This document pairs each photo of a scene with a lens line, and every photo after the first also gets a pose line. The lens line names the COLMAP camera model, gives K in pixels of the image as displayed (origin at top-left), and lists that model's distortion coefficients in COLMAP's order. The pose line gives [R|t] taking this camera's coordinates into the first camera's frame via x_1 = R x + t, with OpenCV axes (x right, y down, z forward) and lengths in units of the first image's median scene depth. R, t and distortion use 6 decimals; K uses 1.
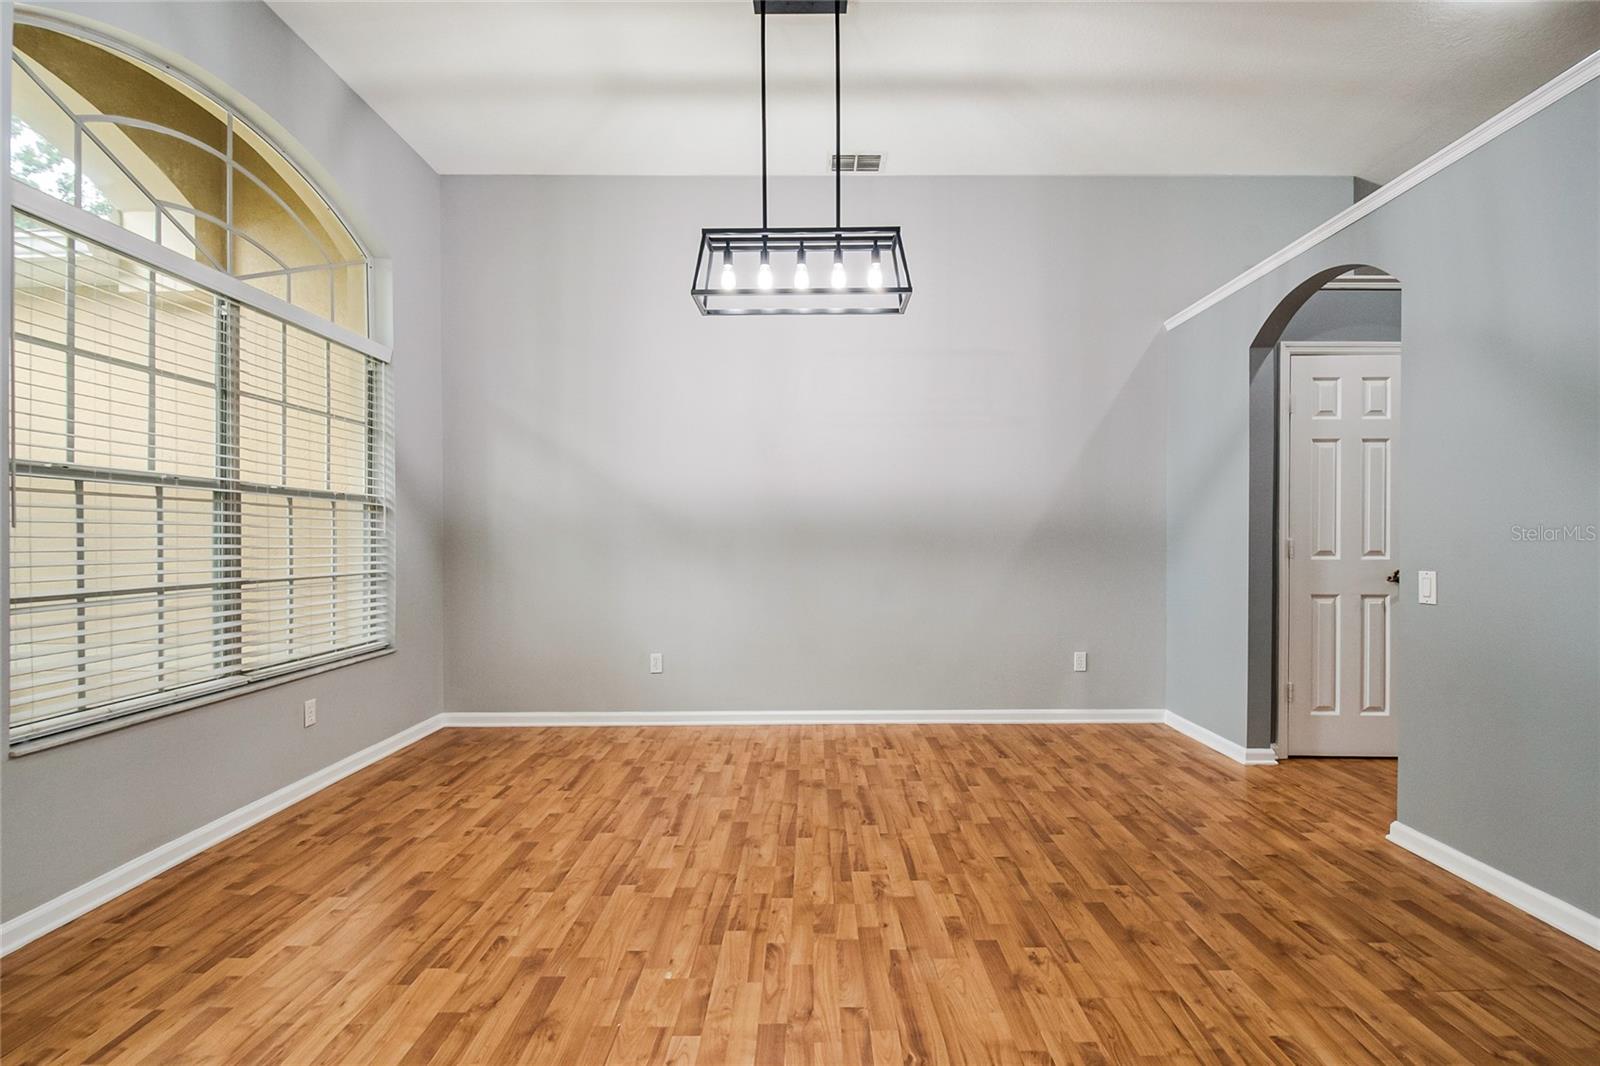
lens RADIAL K [[707.2, 0, 820.2], [0, 707.2, 541.3], [0, 0, 1]] dist [0.035997, -0.024810]
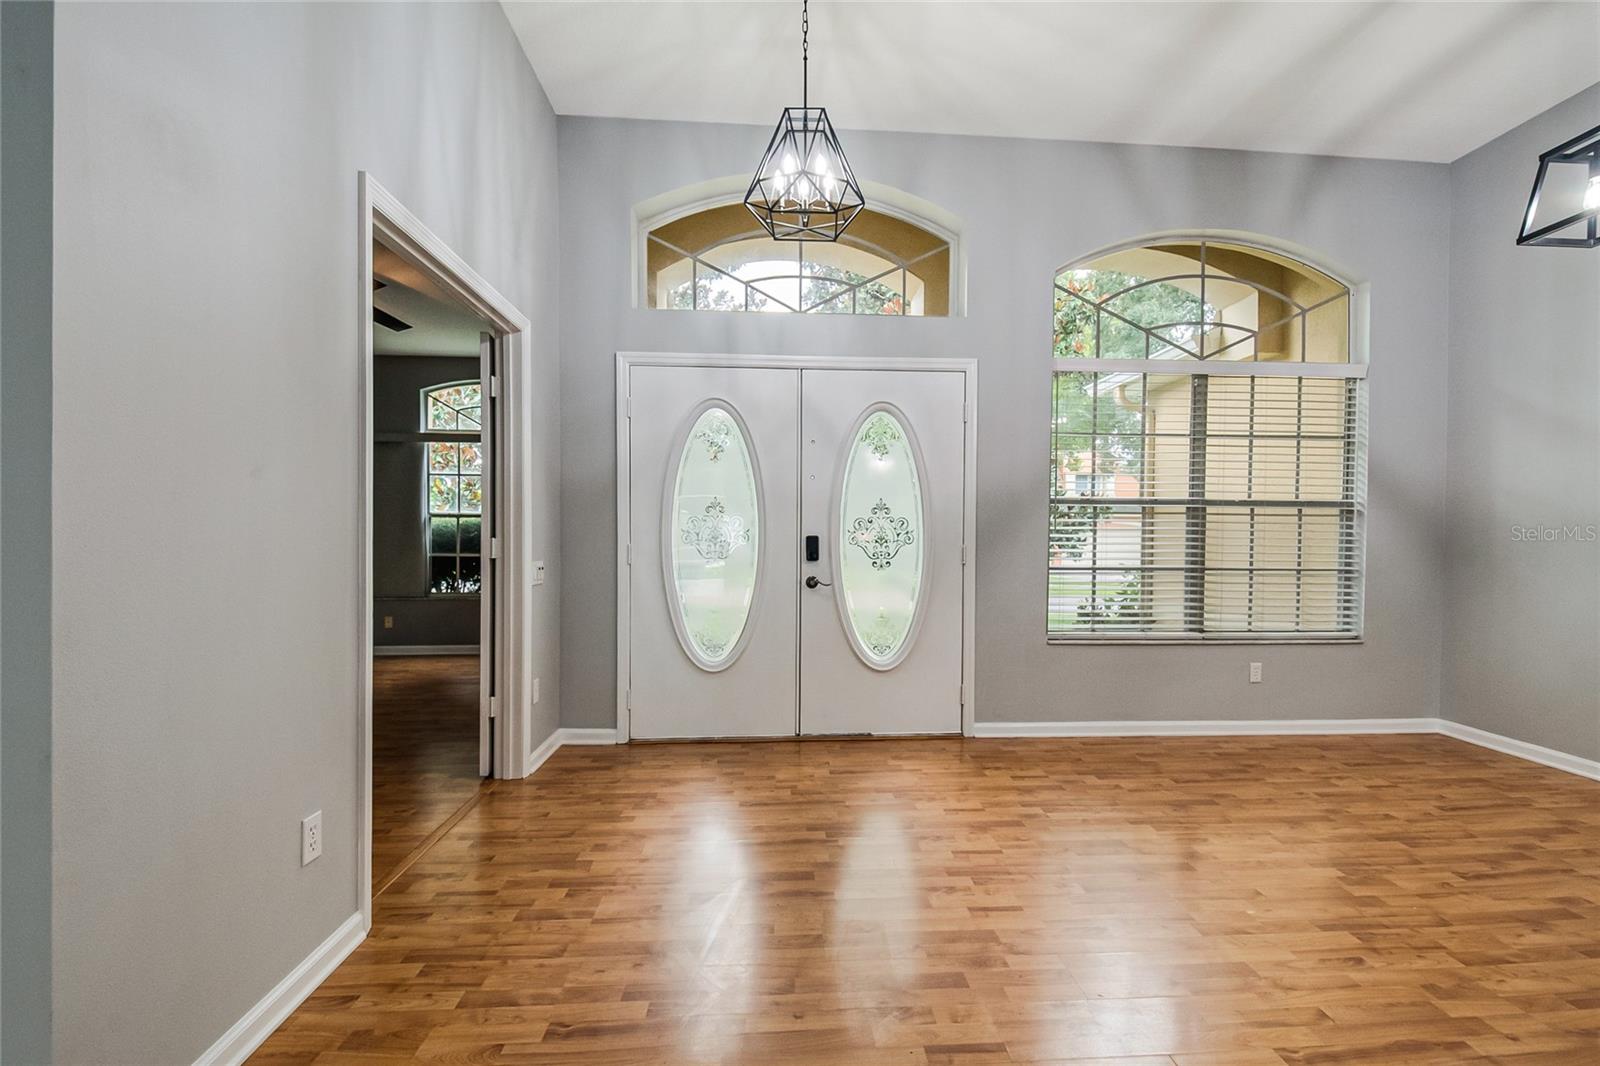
lens RADIAL K [[707.2, 0, 820.2], [0, 707.2, 541.3], [0, 0, 1]] dist [0.035997, -0.024810]
pose [[0.061559, 0.007506, -0.998075, 0.573956], [-0.008961, 0.999936, 0.006968, -0.001080], [0.998063, 0.008515, 0.061622, 0.138176]]
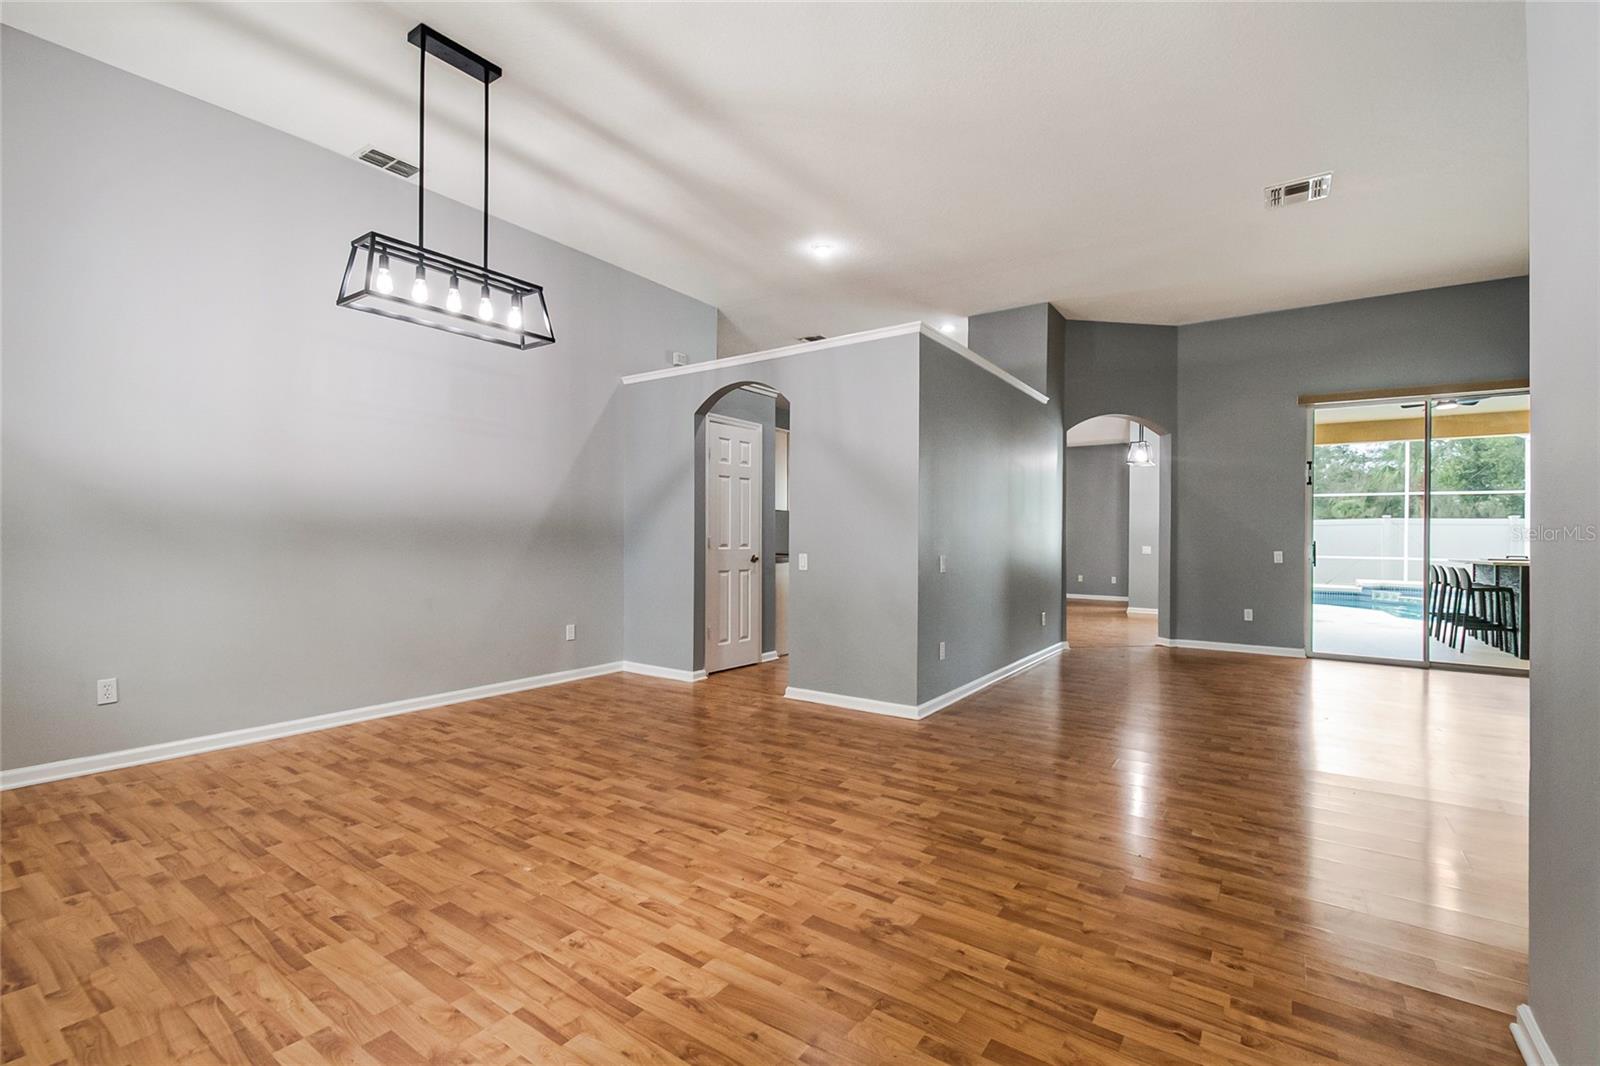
lens RADIAL K [[699.9, 0, 802.9], [0, 699.9, 534.2], [0, 0, 1]] dist [0.033790, -0.024125]
pose [[0.584573, 0.010659, 0.811271, -0.609174], [-0.006196, 0.999943, -0.008673, 0.003166], [-0.811317, 0.000043, 0.584606, -0.101756]]
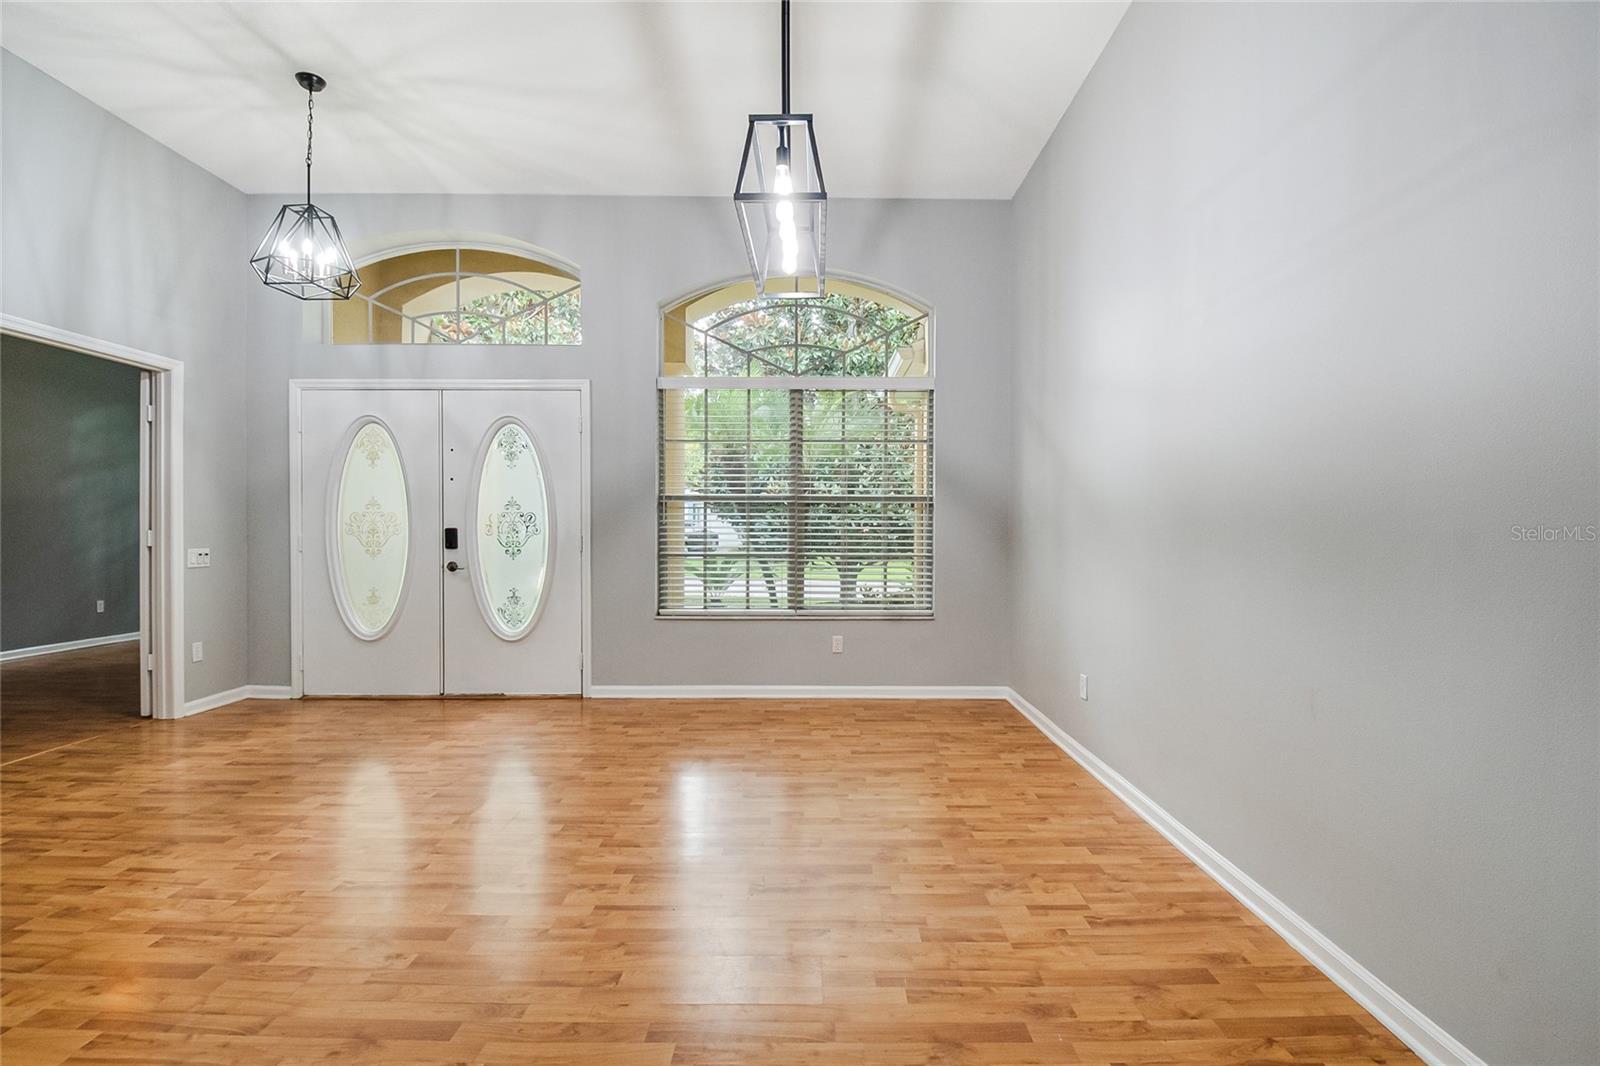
lens RADIAL K [[699.9, 0, 802.9], [0, 699.9, 534.2], [0, 0, 1]] dist [0.033790, -0.024125]
pose [[-0.020295, 0.007517, -0.999766, 0.819951], [-0.004478, 0.999961, 0.007610, -0.004554], [0.999784, 0.004631, -0.020260, 1.026231]]
